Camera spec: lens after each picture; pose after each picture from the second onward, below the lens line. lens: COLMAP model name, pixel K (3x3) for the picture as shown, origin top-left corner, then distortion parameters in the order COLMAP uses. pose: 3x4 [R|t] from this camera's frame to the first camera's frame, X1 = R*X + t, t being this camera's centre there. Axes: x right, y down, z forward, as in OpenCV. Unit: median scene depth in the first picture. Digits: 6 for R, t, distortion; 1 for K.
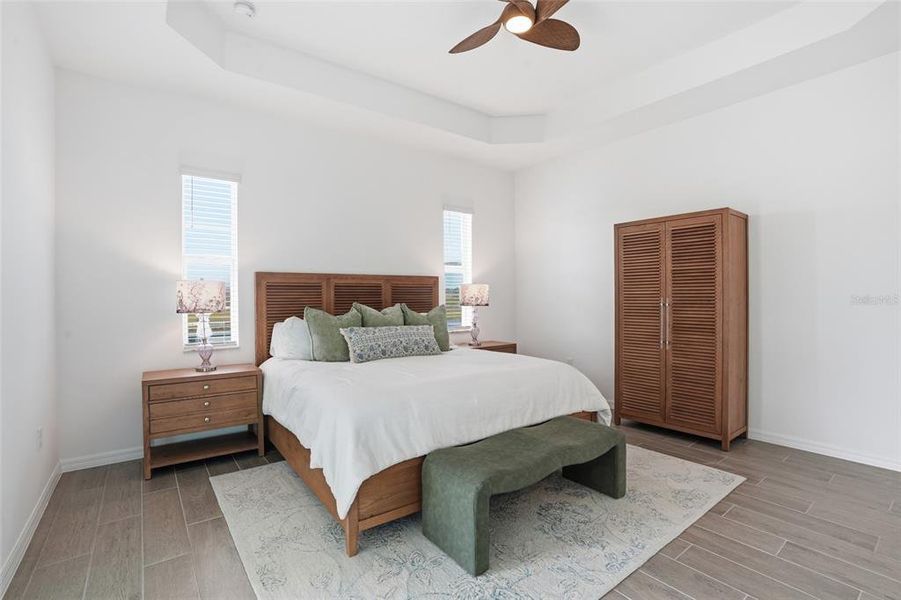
lens RADIAL K [[407.2, 0, 453.1], [0, 407.2, 299.3], [0, 0, 1]] dist [-0.044577, 0.005622]
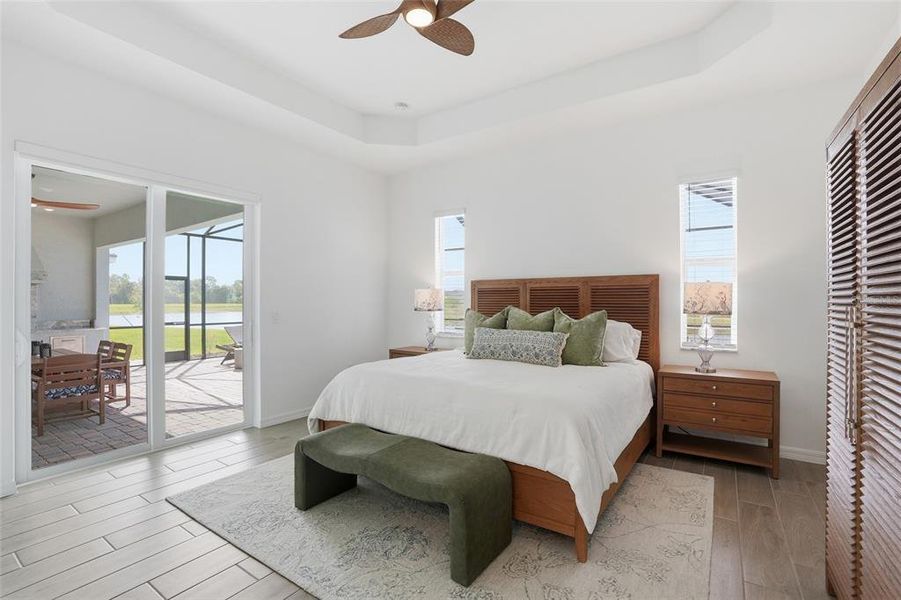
lens RADIAL K [[407.2, 0, 451.7], [0, 407.2, 299.0], [0, 0, 1]] dist [-0.044577, 0.005622]
pose [[0.339662, 0.004797, -0.940535, 0.716949], [-0.005607, 0.999980, 0.003076, -0.012107], [0.940531, 0.004228, 0.339682, 0.488349]]
